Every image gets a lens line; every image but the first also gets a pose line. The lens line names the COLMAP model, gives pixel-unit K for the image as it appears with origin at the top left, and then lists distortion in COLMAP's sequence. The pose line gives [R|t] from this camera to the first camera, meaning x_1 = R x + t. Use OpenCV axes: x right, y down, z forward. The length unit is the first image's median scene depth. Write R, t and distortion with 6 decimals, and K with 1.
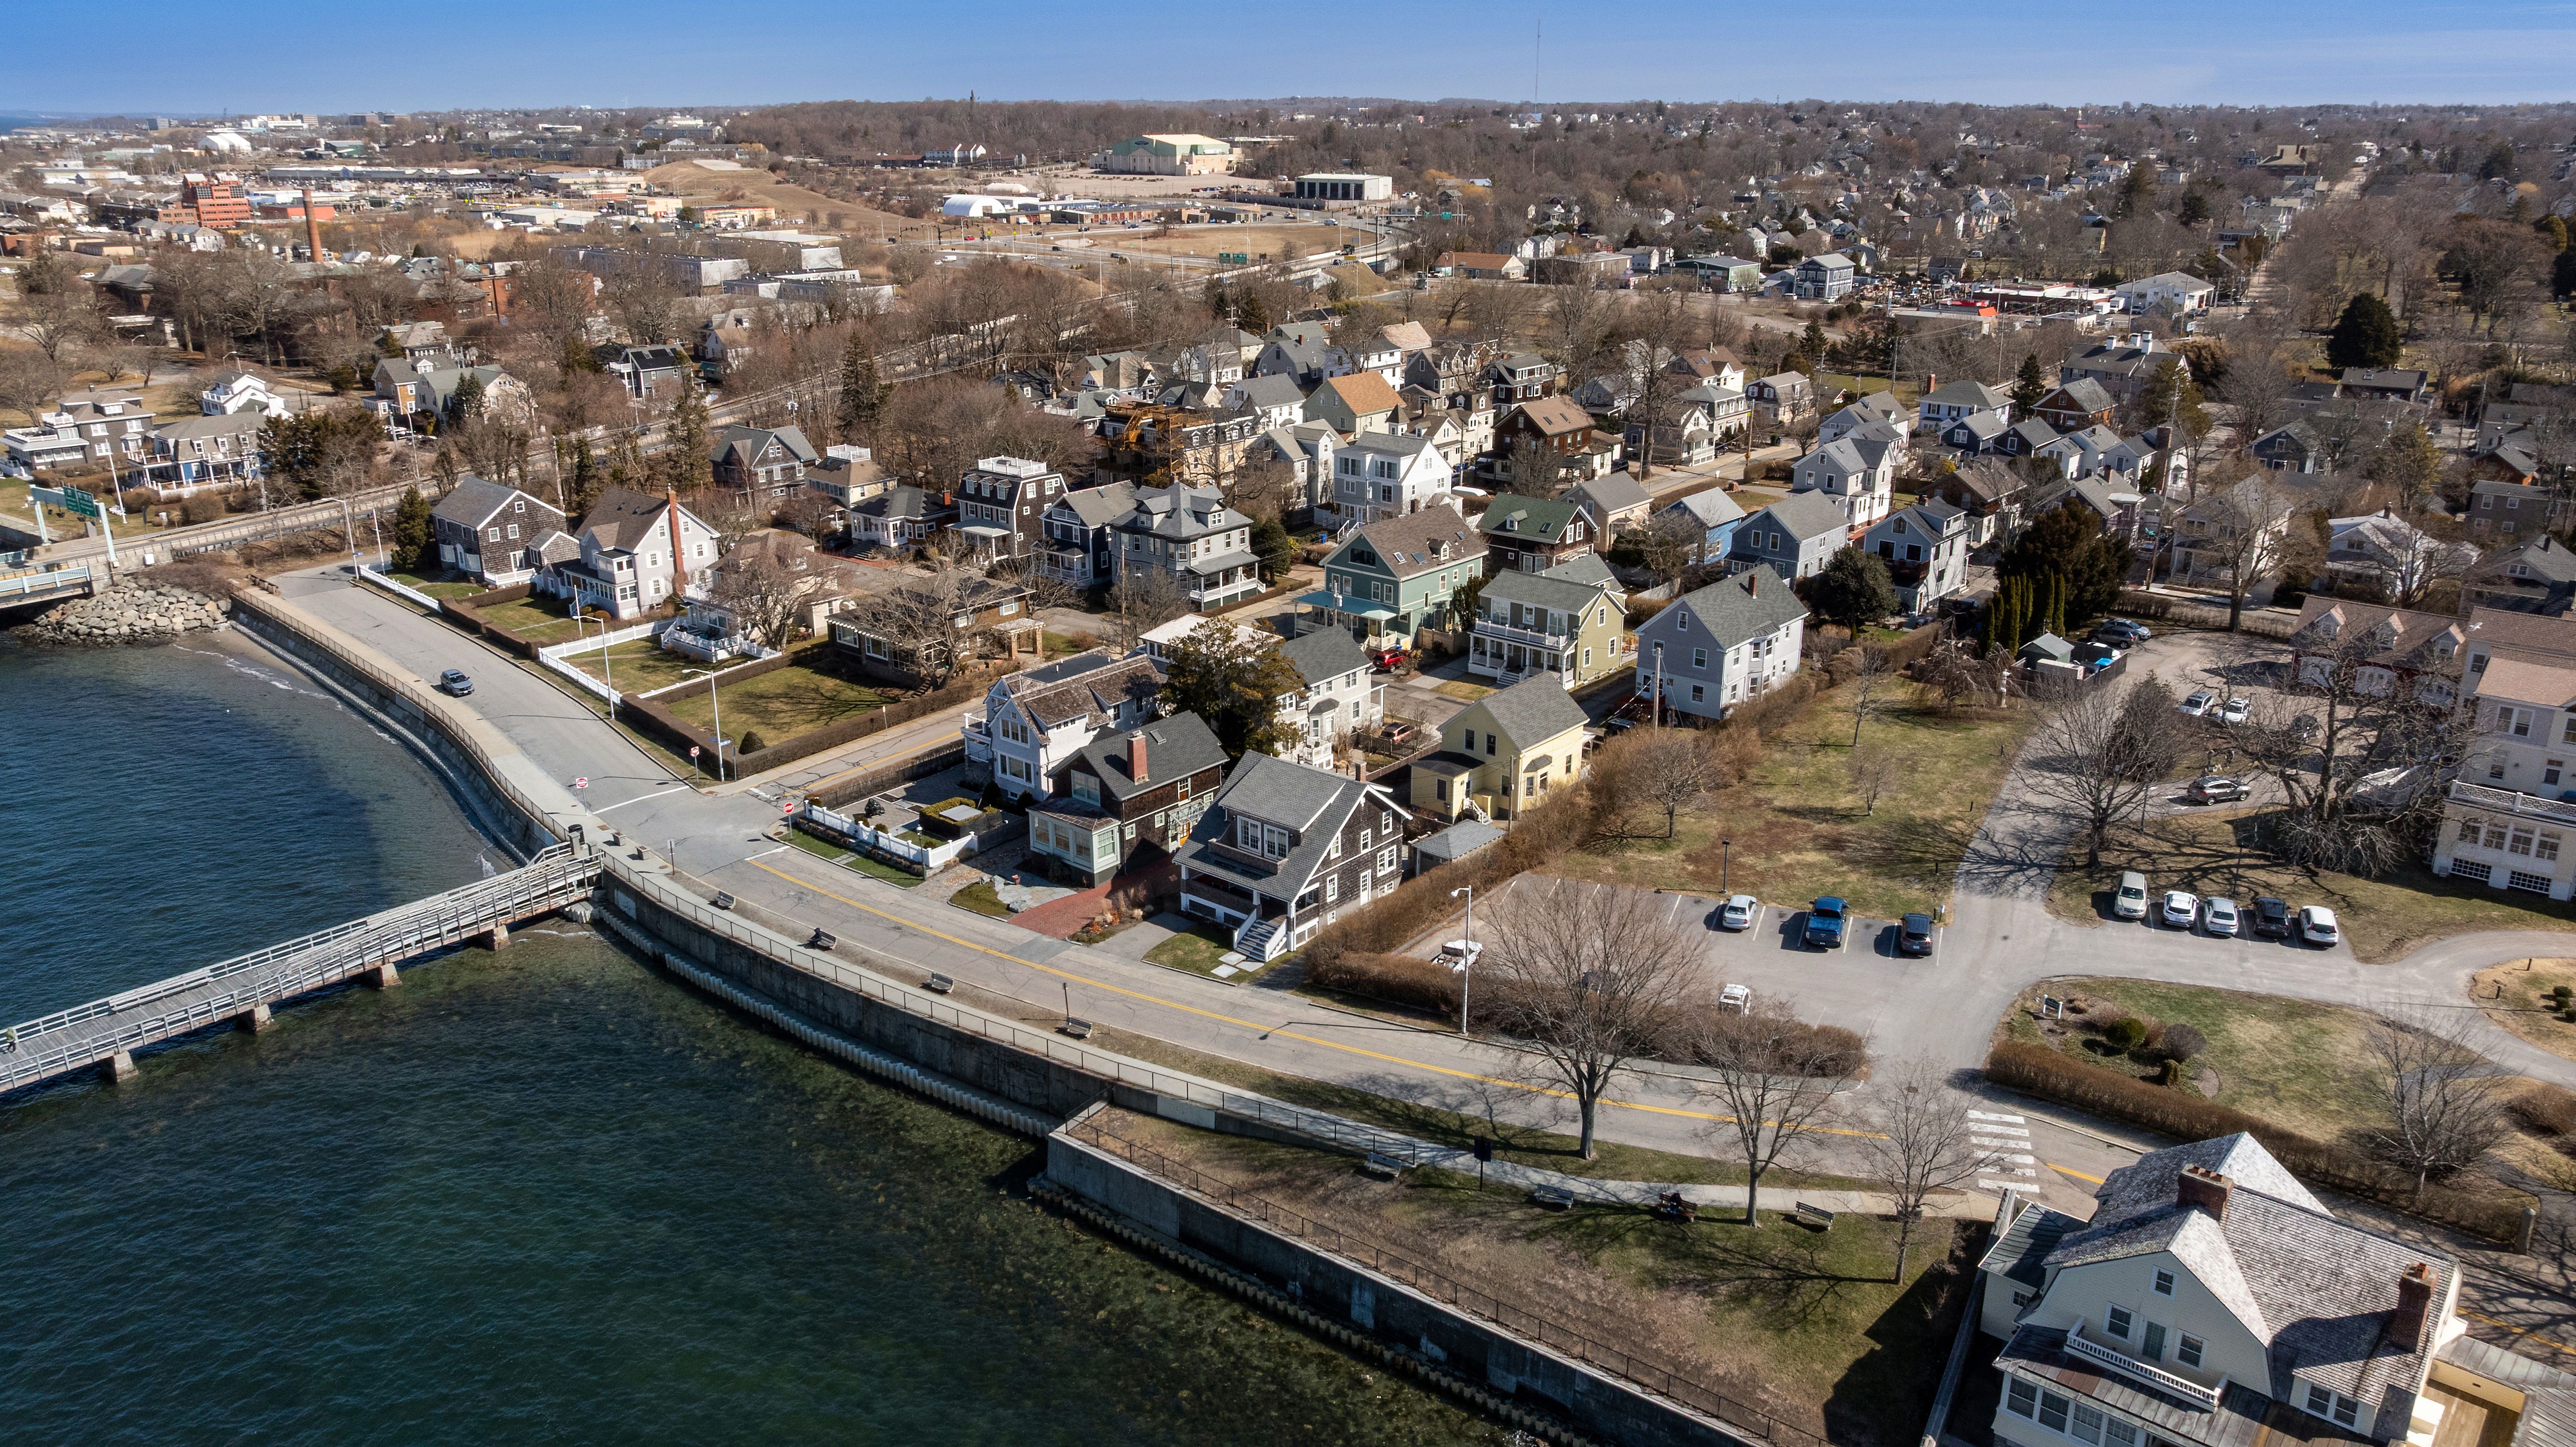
lens RADIAL K [[1853.8, 0, 1293.9], [0, 1853.8, 729.8], [0, 0, 1]] dist [-0.010255, -0.000007]
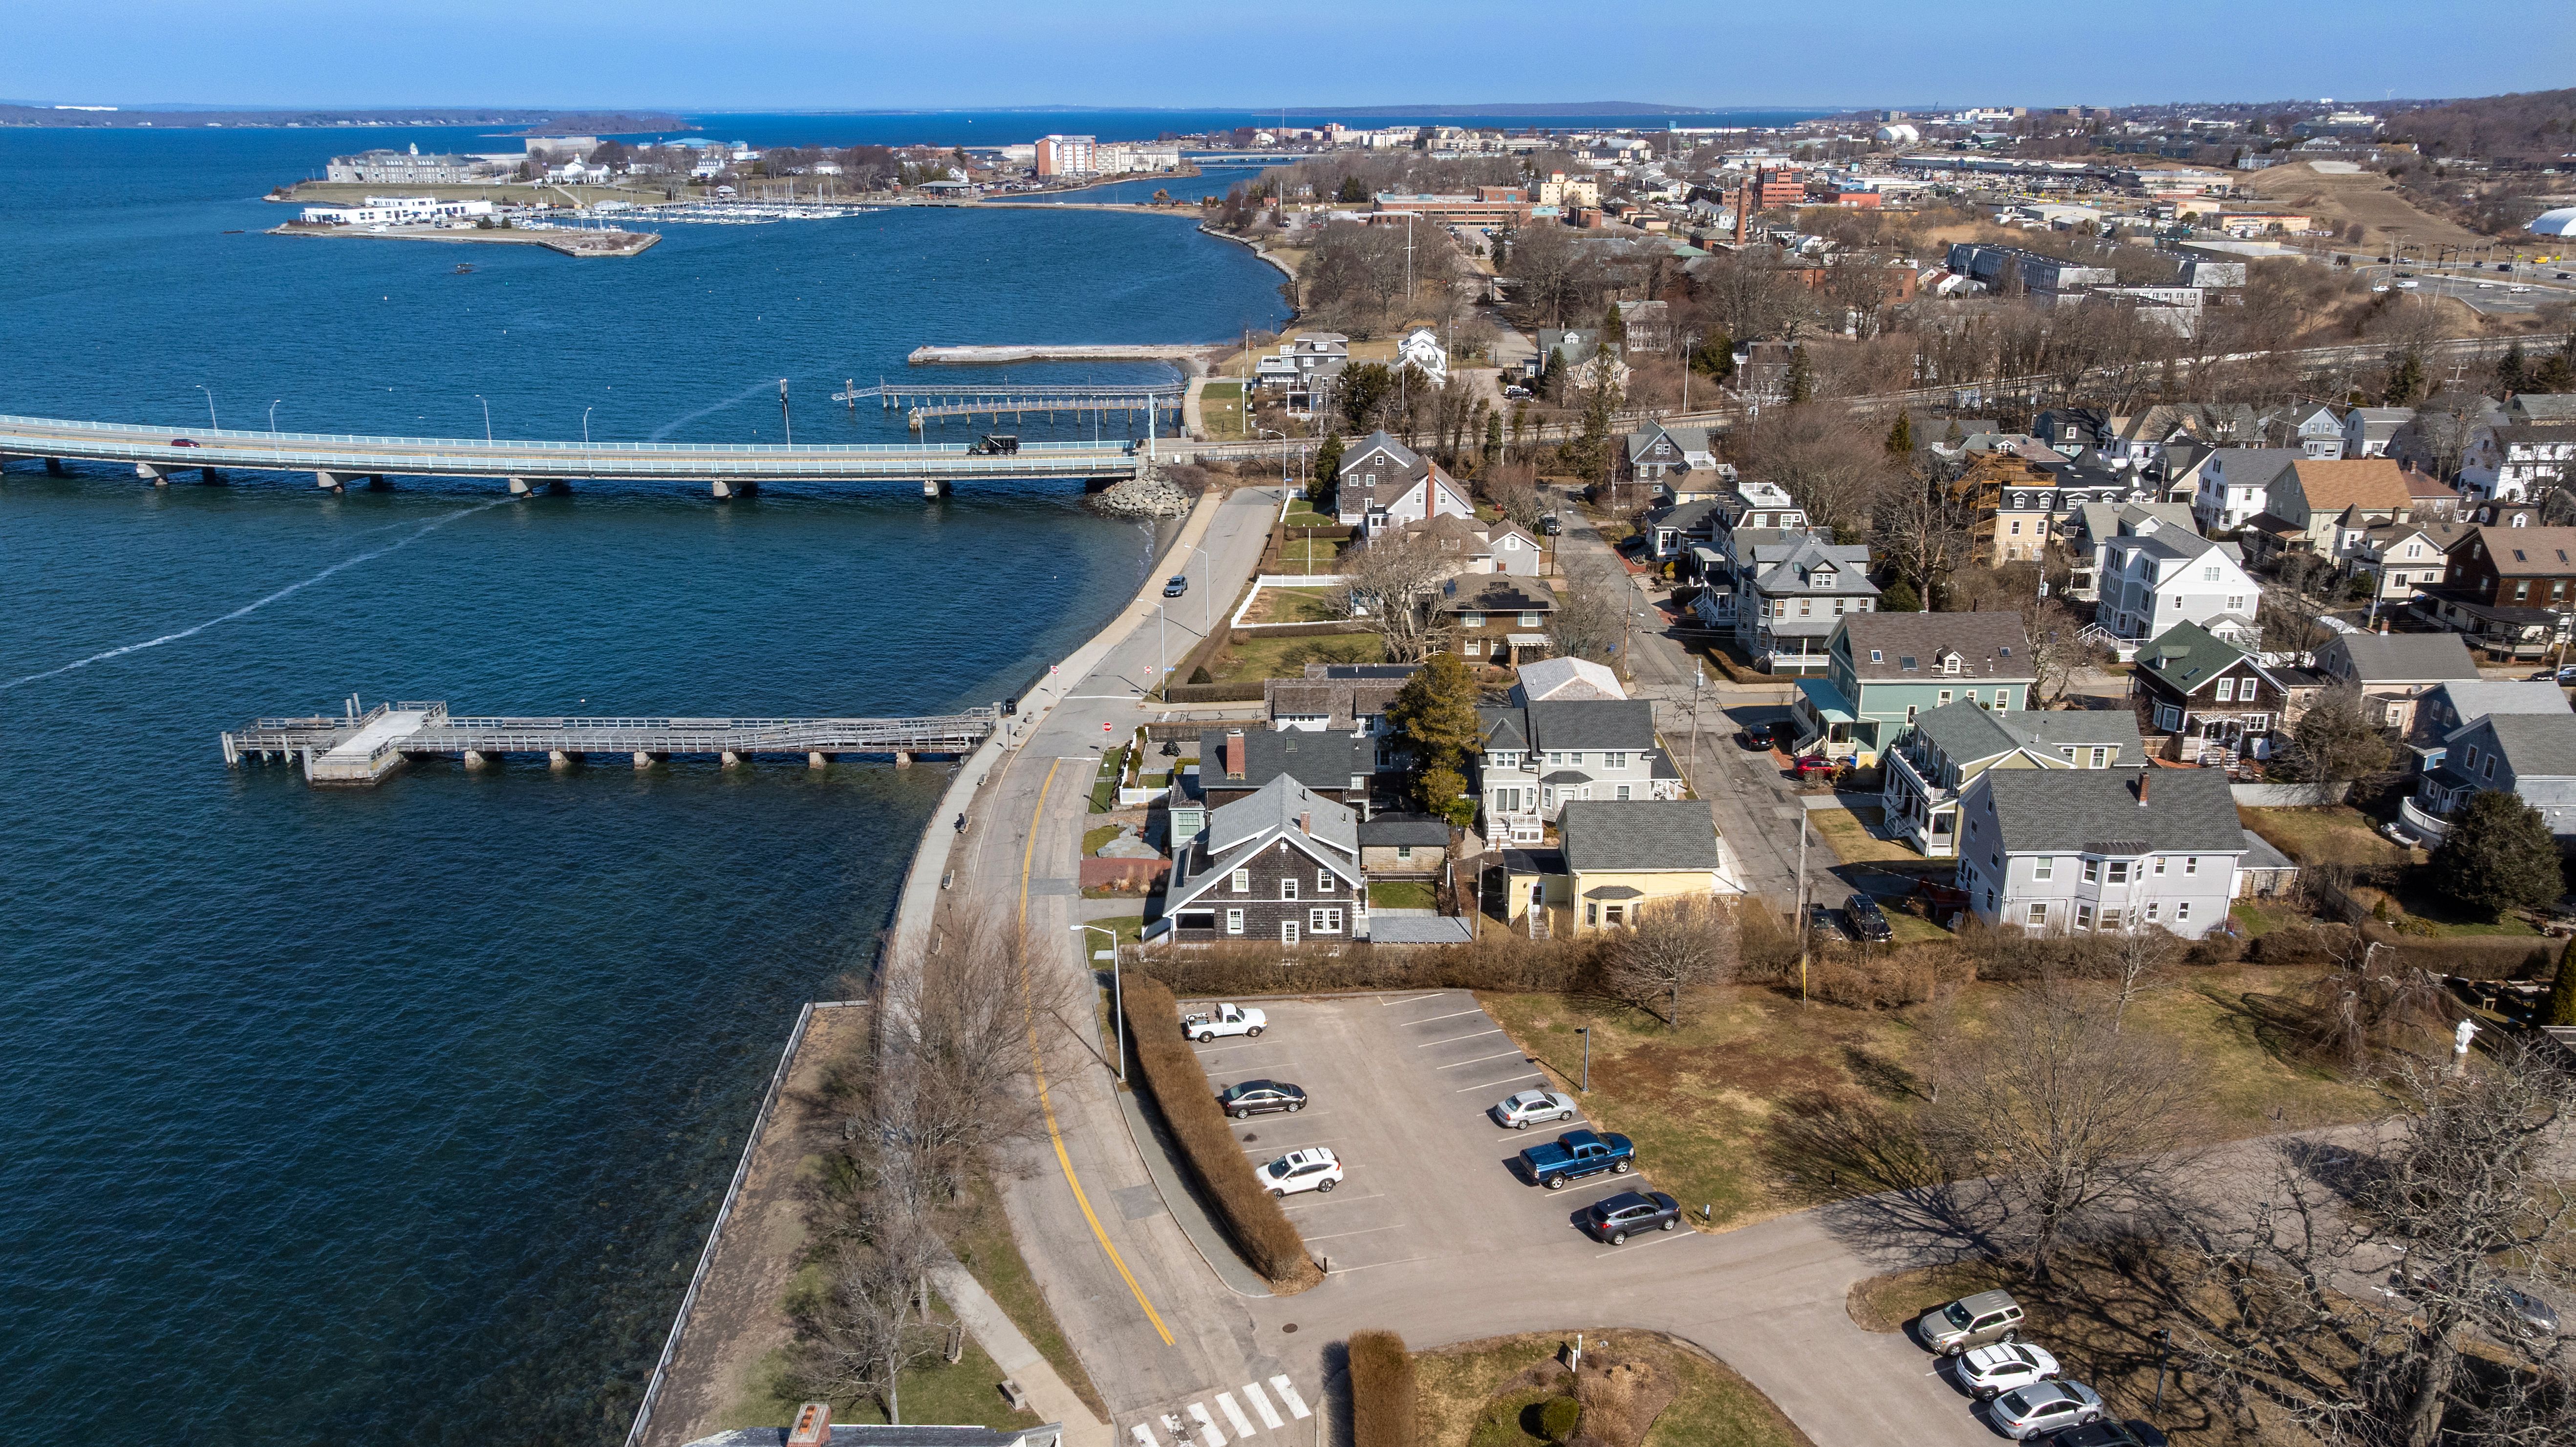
lens RADIAL K [[1853.8, 0, 1293.3], [0, 1853.8, 717.6], [0, 0, 1]] dist [-0.010255, -0.000007]
pose [[0.633483, 0.242919, -0.734635, 0.469385], [-0.244000, 0.963713, 0.108264, -0.084595], [0.734277, 0.110668, 0.669769, 0.223343]]
